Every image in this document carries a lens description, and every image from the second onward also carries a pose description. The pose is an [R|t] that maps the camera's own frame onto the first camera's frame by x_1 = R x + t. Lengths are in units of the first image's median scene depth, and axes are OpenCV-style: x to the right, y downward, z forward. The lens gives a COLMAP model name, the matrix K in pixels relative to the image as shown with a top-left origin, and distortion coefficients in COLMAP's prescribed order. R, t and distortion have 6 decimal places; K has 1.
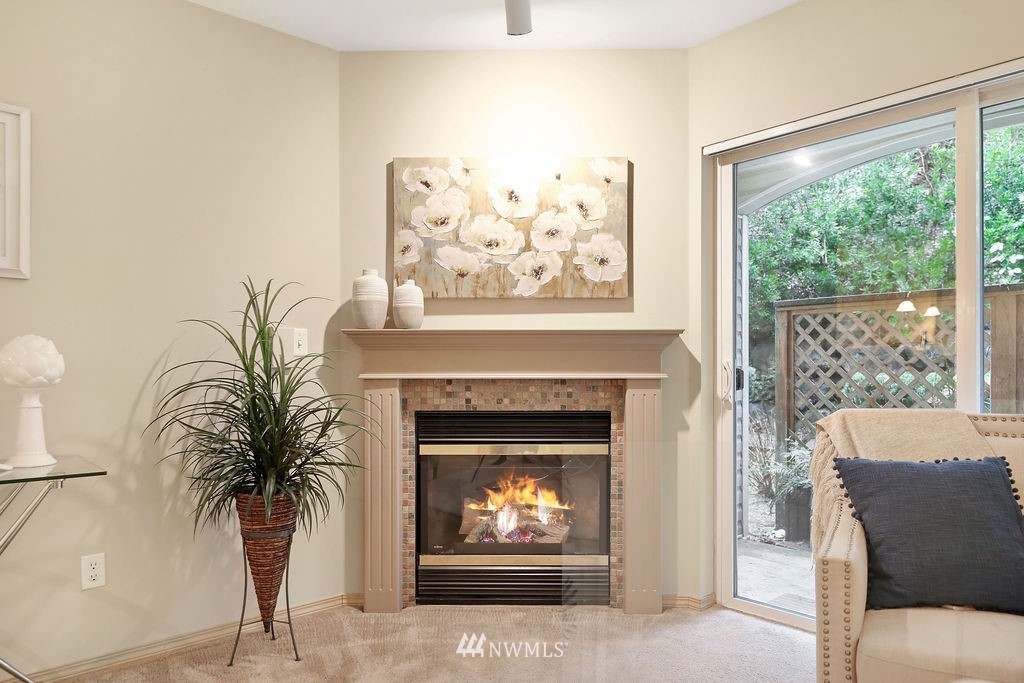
lens RADIAL K [[676.0, 0, 506.2], [0, 676.0, 367.6], [0, 0, 1]] dist [0.001025, 0.002497]
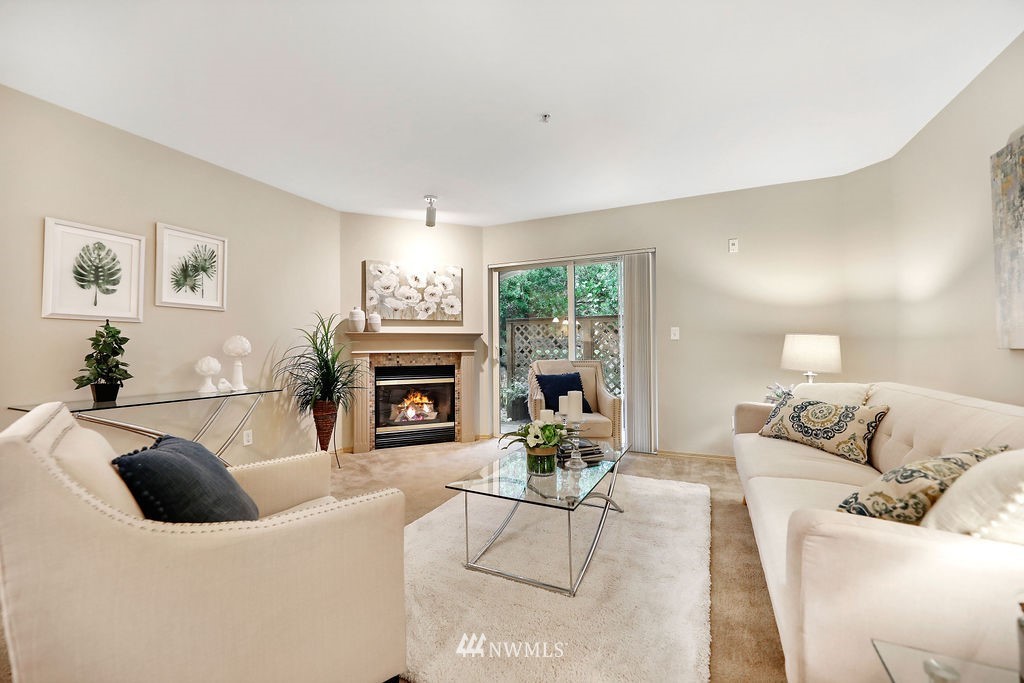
lens RADIAL K [[419.1, 0, 512.0], [0, 419.1, 341.5], [0, 0, 1]] dist [-0.001063, -0.000345]
pose [[0.910449, 0.000281, 0.413622, -0.306298], [0.006679, 0.999859, -0.015381, 0.001569], [-0.413568, 0.016766, 0.910319, -0.536638]]
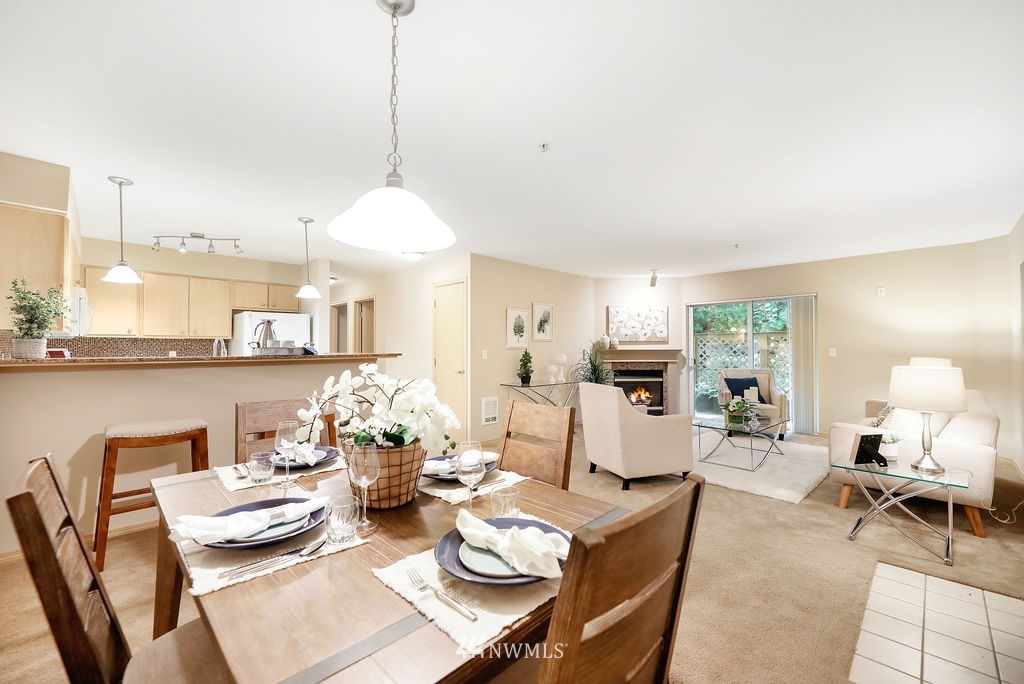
lens RADIAL K [[418.6, 0, 506.2], [0, 418.6, 342.1], [0, 0, 1]] dist [0.000403, -0.000029]
pose [[0.998916, -0.000577, 0.046543, -0.874129], [0.001201, 0.999910, -0.013385, -0.065309], [-0.046531, 0.013426, 0.998827, -1.395577]]
